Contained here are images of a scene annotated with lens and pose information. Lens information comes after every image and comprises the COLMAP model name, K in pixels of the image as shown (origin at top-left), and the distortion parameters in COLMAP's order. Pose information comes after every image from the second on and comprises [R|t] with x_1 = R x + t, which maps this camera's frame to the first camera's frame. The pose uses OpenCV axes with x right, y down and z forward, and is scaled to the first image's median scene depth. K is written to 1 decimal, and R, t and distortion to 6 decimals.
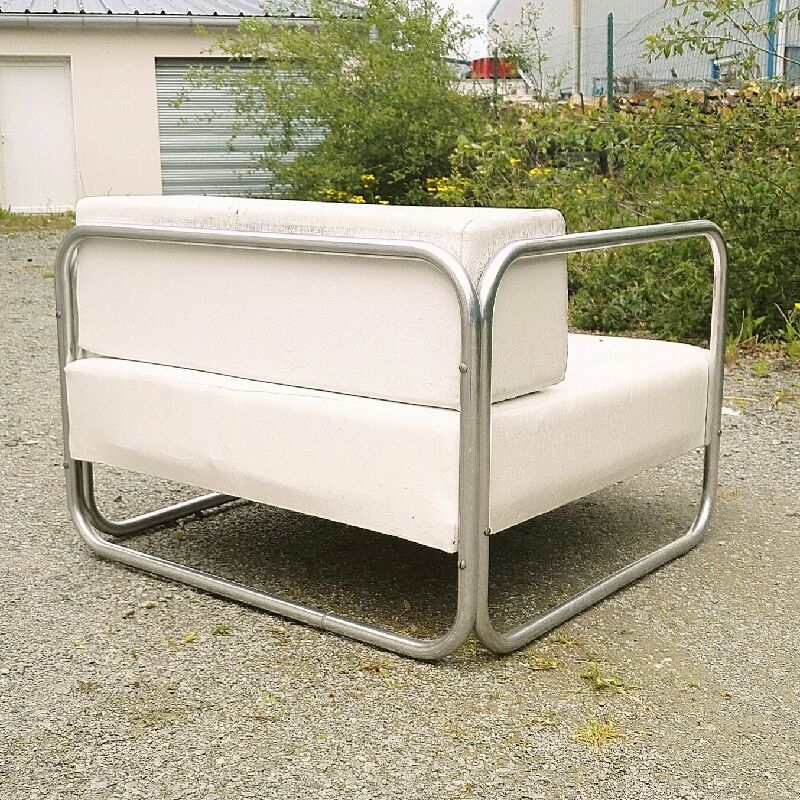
lens RADIAL K [[1281.0, 0, 398.8], [0, 1281.0, 402.1], [0, 0, 1]] dist [0.047285, 0.000000]
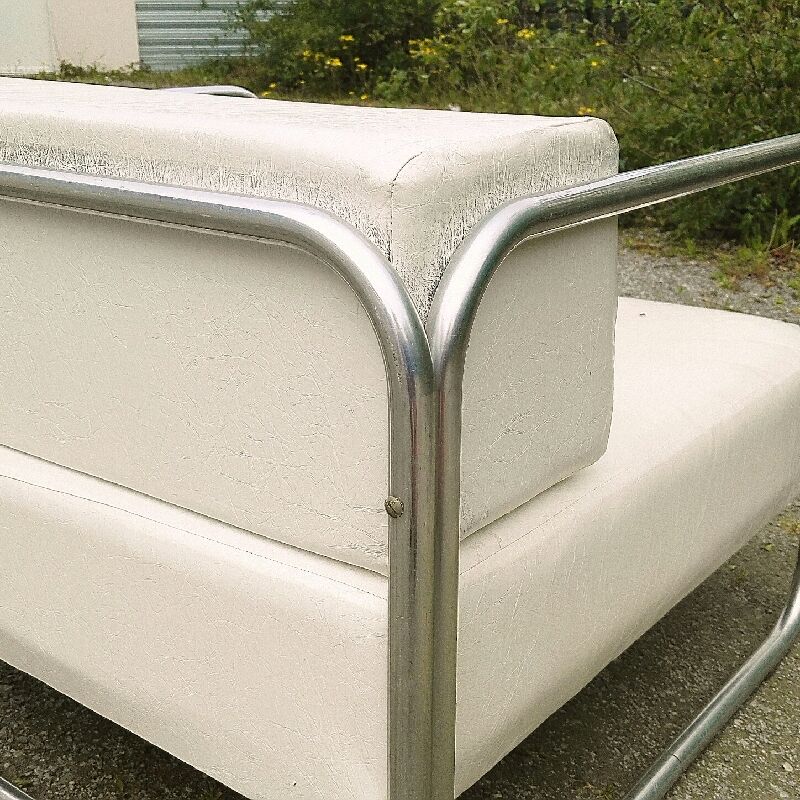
lens RADIAL K [[1218.5, 0, 405.1], [0, 1218.5, 406.2], [0, 0, 1]] dist [0.045648, 0.000000]
pose [[0.999845, 0.005099, 0.016836, 0.042342], [-0.007059, 0.992930, 0.118489, -0.098171], [-0.016113, -0.118590, 0.992813, 0.541234]]
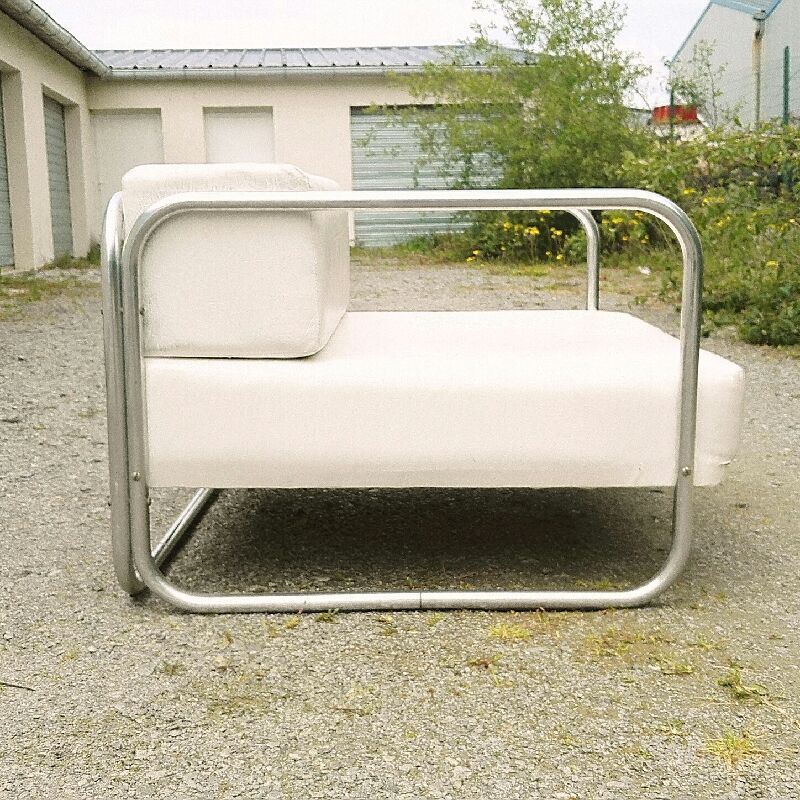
lens RADIAL K [[1218.5, 0, 405.2], [0, 1218.5, 397.3], [0, 0, 1]] dist [0.045648, 0.000000]
pose [[0.990289, 0.013420, -0.138373, 0.029232], [-0.017254, 0.999499, -0.026545, 0.030739], [0.137948, 0.028675, 0.990024, 0.097149]]
